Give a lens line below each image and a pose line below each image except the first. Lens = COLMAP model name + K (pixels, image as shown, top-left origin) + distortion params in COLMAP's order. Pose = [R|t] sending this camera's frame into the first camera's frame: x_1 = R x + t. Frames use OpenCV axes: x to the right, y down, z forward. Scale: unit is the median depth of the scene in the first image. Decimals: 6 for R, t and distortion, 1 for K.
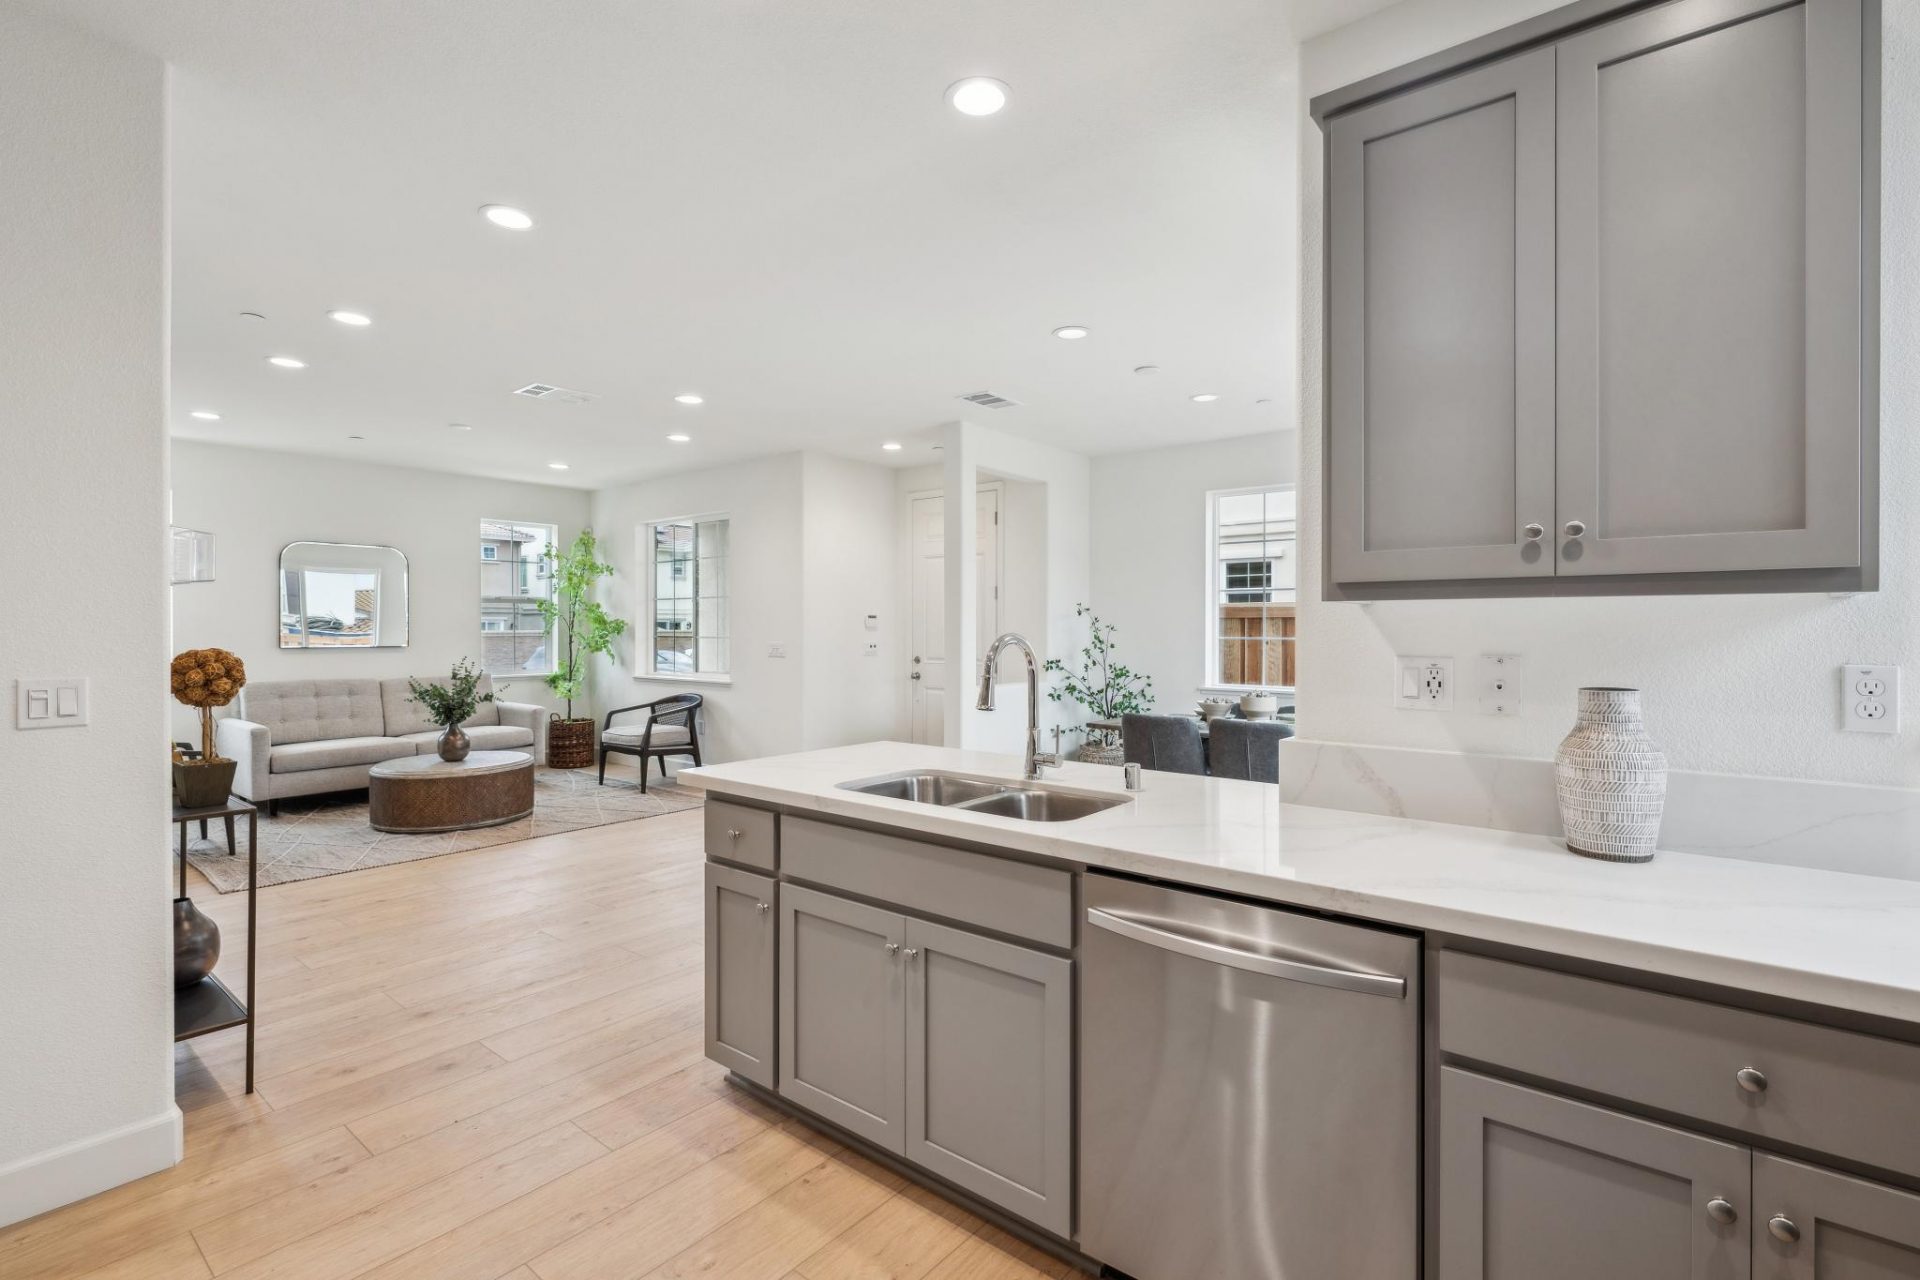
lens RADIAL K [[883.0, 0, 962.4], [0, 883.0, 634.0], [0, 0, 1]] dist [0.001766, 0.000285]
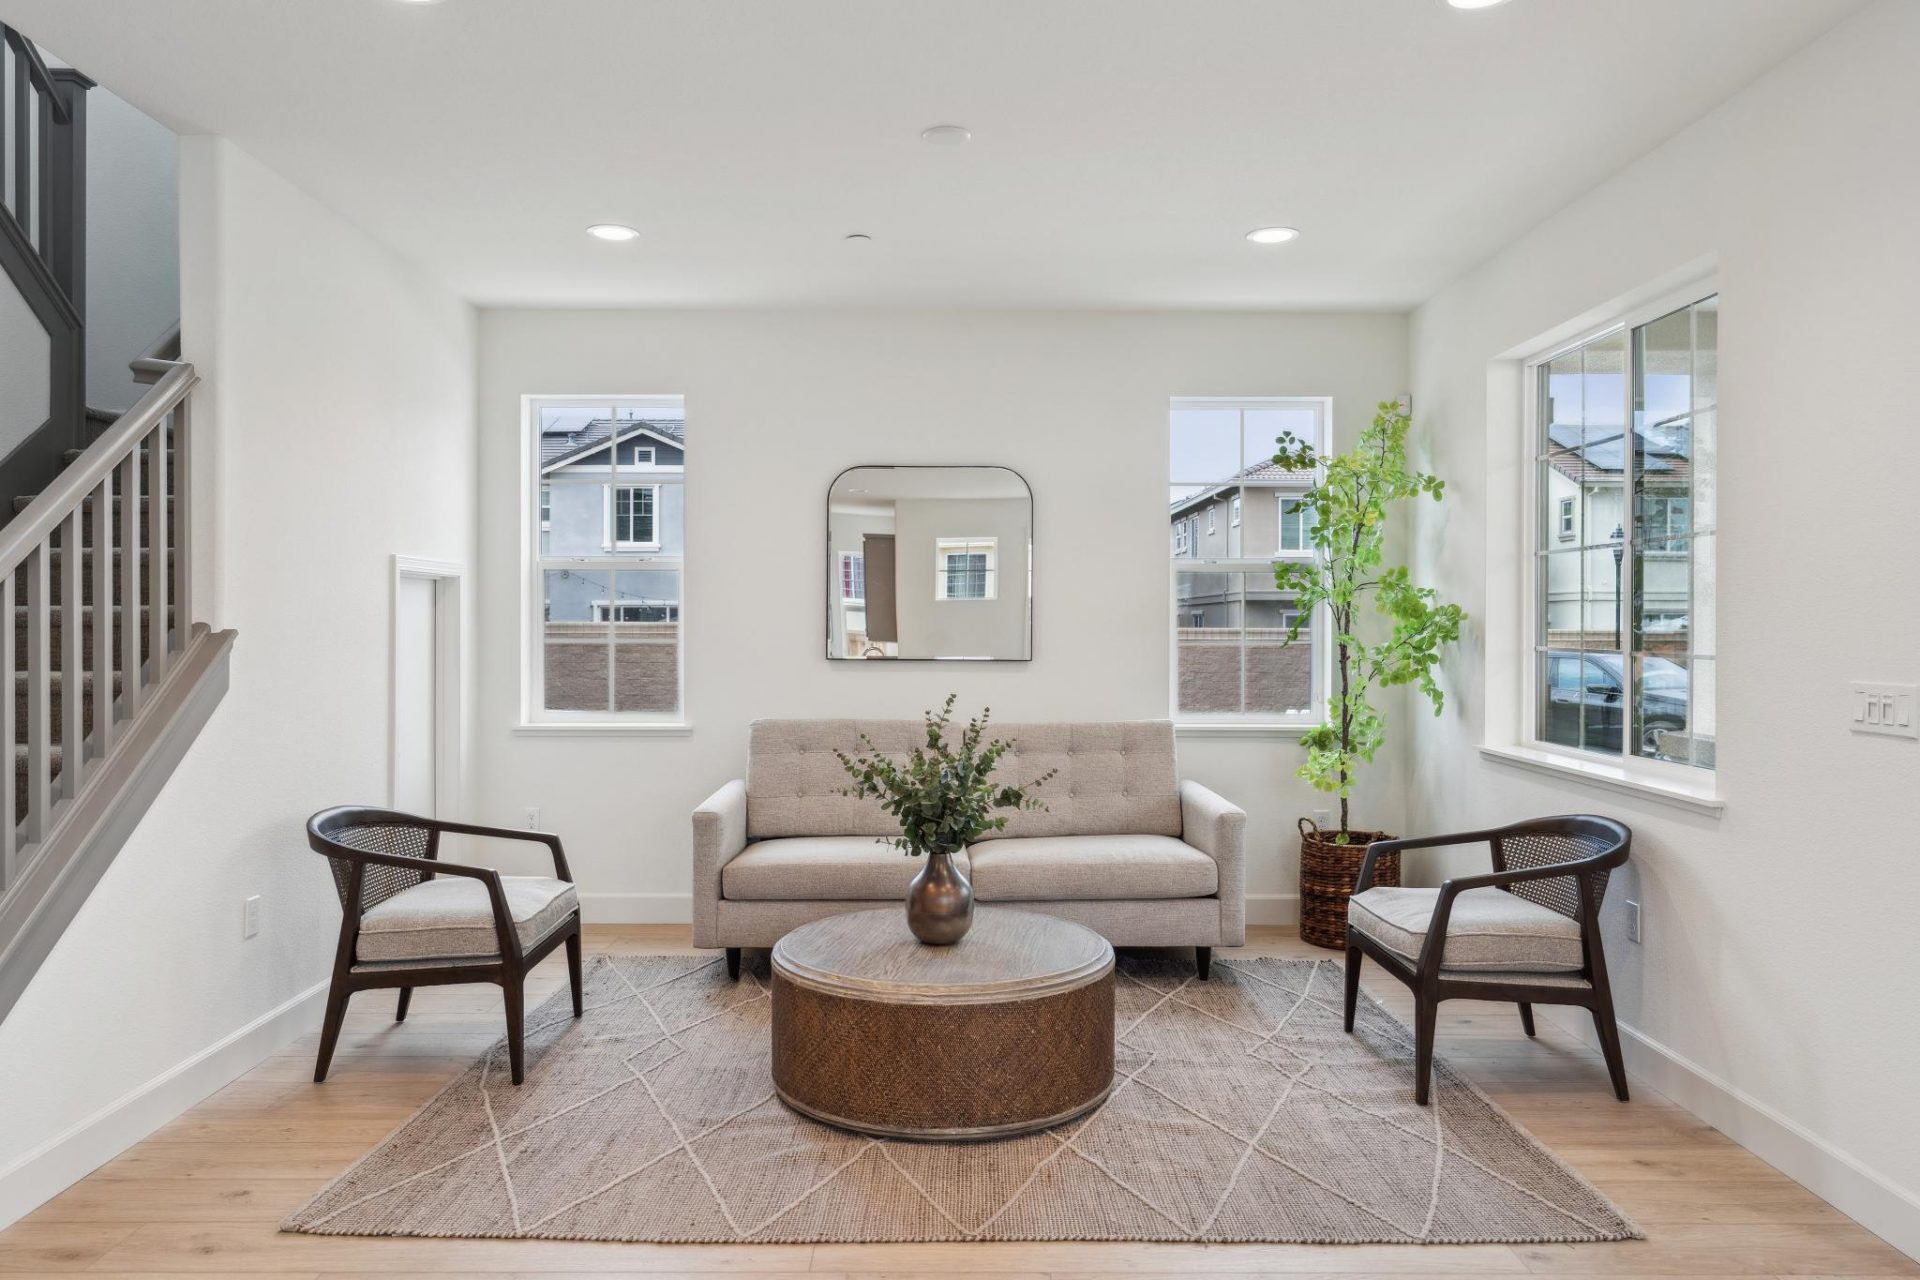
lens RADIAL K [[1322.9, 0, 962.1], [0, 1322.9, 639.8], [0, 0, 1]] dist [0.001866, 0.000057]
pose [[0.640248, 0.015022, -0.768021, -0.087940], [-0.013368, 0.999875, 0.008413, -0.004221], [0.768052, 0.004880, 0.640369, 0.585222]]
